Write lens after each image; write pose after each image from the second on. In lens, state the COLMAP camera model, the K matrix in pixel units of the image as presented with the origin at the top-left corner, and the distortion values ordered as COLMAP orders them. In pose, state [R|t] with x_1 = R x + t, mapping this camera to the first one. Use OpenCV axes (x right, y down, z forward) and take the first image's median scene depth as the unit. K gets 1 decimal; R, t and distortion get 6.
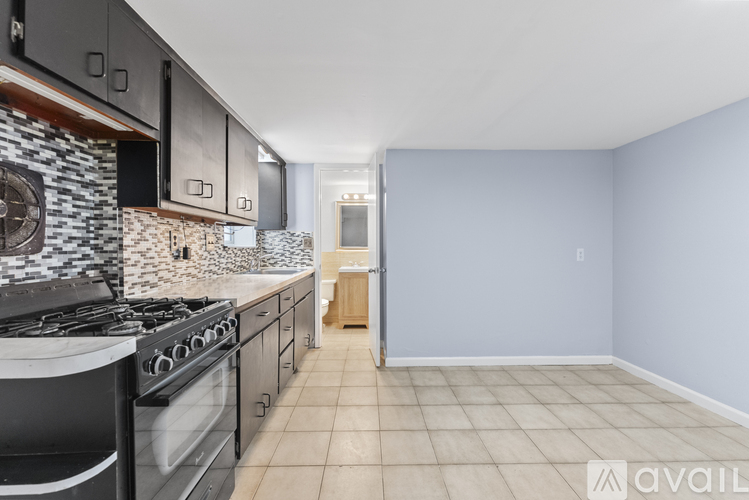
lens RADIAL K [[301.9, 0, 374.1], [0, 301.9, 247.5], [0, 0, 1]] dist [0.002183, -0.000072]
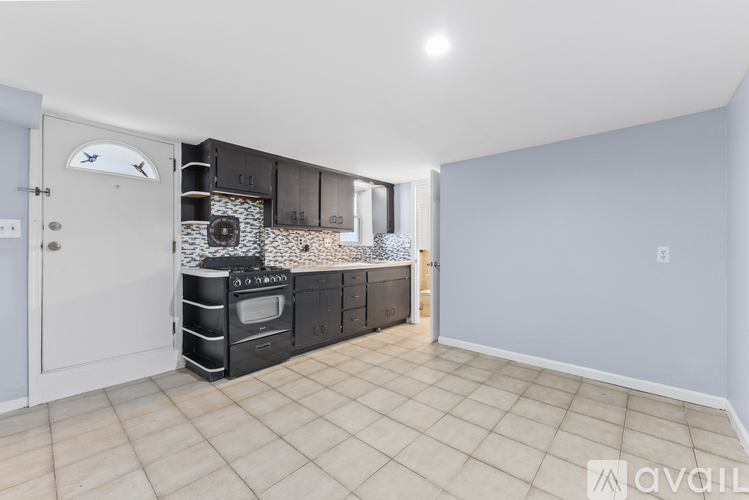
lens RADIAL K [[301.9, 0, 372.7], [0, 301.9, 248.9], [0, 0, 1]] dist [0.002183, -0.000072]
pose [[0.733644, 0.004559, -0.679519, 0.889364], [-0.005306, 0.999985, 0.000980, 0.017046], [0.679513, 0.002887, 0.733658, -0.106184]]
